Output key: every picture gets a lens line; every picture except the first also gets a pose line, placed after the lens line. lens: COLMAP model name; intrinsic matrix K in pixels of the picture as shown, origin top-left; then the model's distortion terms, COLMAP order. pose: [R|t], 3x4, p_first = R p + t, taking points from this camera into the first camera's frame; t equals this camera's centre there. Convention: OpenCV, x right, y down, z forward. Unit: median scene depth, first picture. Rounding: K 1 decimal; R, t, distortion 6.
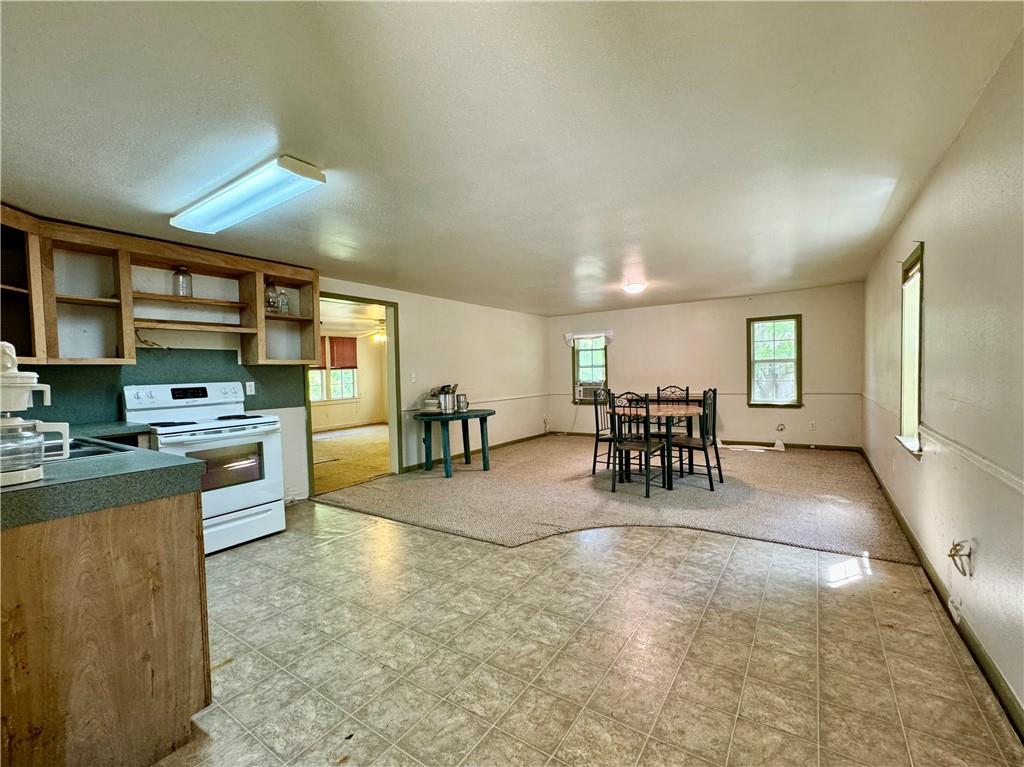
lens RADIAL K [[430.5, 0, 525.0], [0, 430.5, 384.7], [0, 0, 1]] dist [-0.002795, -0.000075]
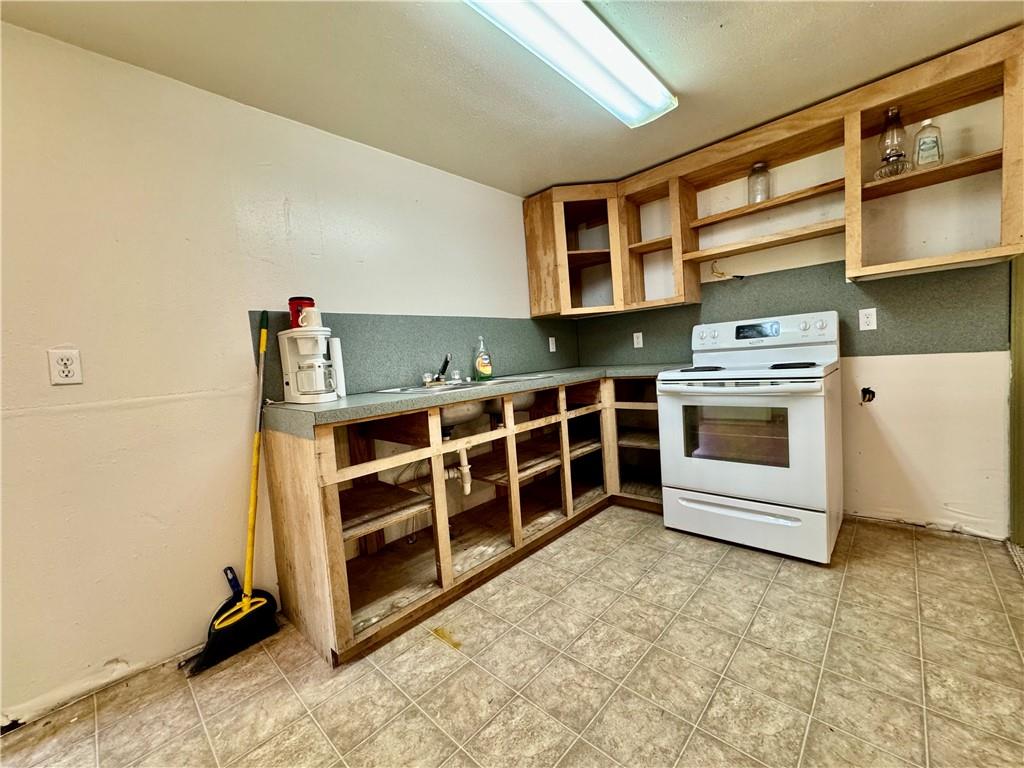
lens RADIAL K [[408.3, 0, 512.0], [0, 408.3, 384.0], [0, 0, 1]] dist [-0.000119, 0.000175]
pose [[-0.169817, 0.107033, -0.979646, 0.014788], [0.046233, 0.993855, 0.100571, 0.010933], [0.984390, -0.028213, -0.173722, 0.377131]]
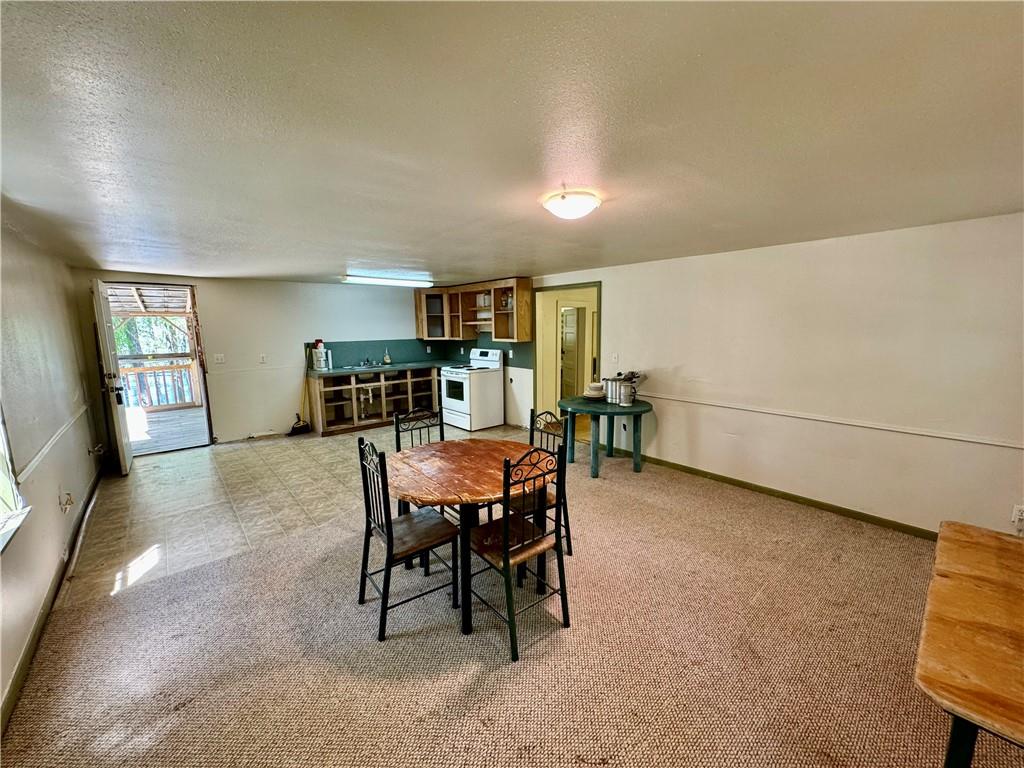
lens RADIAL K [[408.3, 0, 512.0], [0, 408.3, 384.0], [0, 0, 1]] dist [-0.000119, 0.000175]
pose [[-0.267657, 0.172298, -0.947984, 0.582423], [-0.012205, 0.983196, 0.182144, -0.107558], [0.963437, 0.060322, -0.261057, 0.898908]]
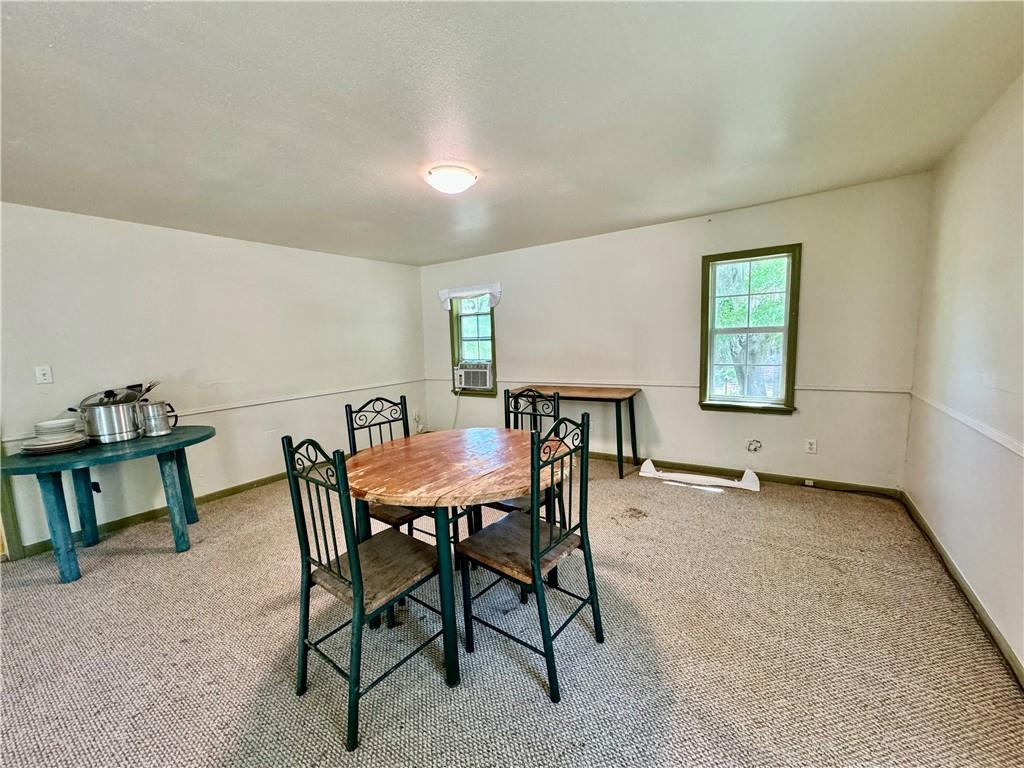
lens RADIAL K [[408.3, 0, 512.0], [0, 408.3, 384.0], [0, 0, 1]] dist [-0.000119, 0.000175]
pose [[0.999753, -0.010916, -0.019348, 0.290086], [0.012627, 0.995801, 0.090666, -0.039254], [0.018277, -0.090888, 0.995693, 0.470408]]
